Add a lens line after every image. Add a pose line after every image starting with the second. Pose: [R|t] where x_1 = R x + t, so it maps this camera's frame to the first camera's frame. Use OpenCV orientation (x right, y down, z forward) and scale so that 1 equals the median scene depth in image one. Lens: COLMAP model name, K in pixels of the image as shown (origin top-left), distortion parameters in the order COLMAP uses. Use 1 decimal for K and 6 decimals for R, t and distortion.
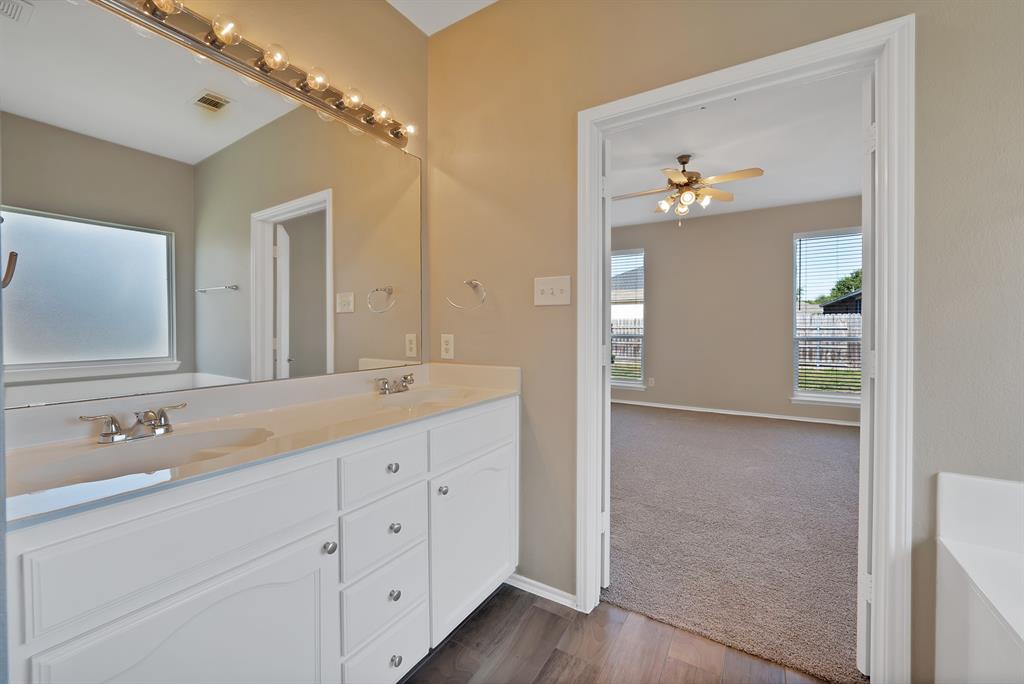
lens RADIAL K [[394.9, 0, 524.5], [0, 394.9, 332.5], [0, 0, 1]] dist [-0.000068, 0.000009]
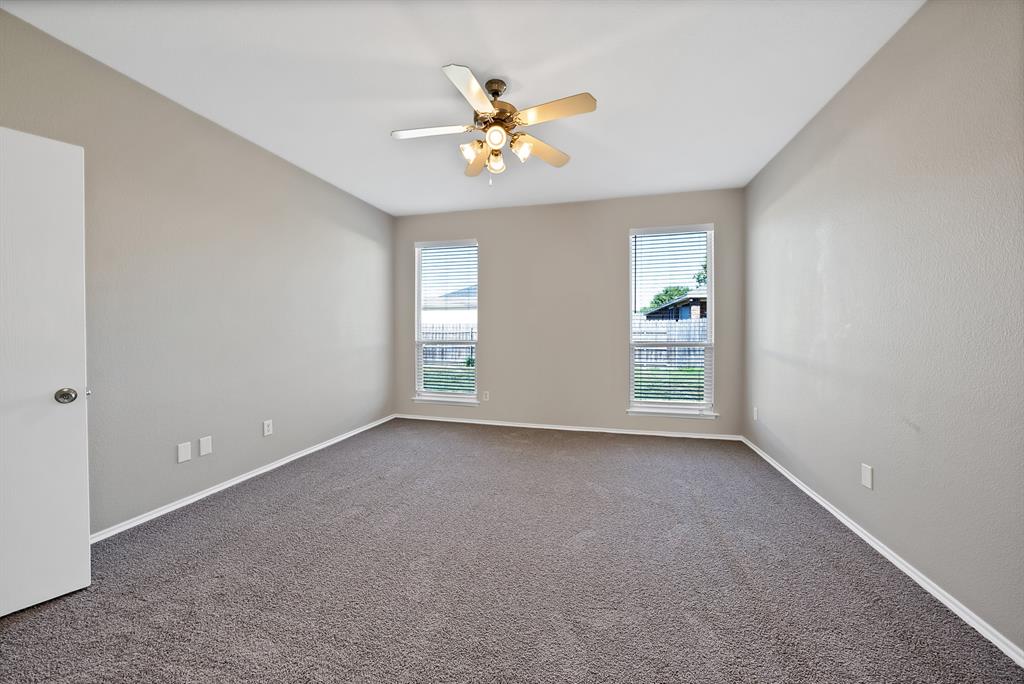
lens RADIAL K [[368.9, 0, 514.2], [0, 368.9, 339.7], [0, 0, 1]] dist [-0.000443, 0.000061]
pose [[0.954770, -0.004429, 0.297312, 0.160406], [0.000840, 0.999925, 0.012197, -0.006349], [-0.297344, -0.011396, 0.954702, 0.248378]]
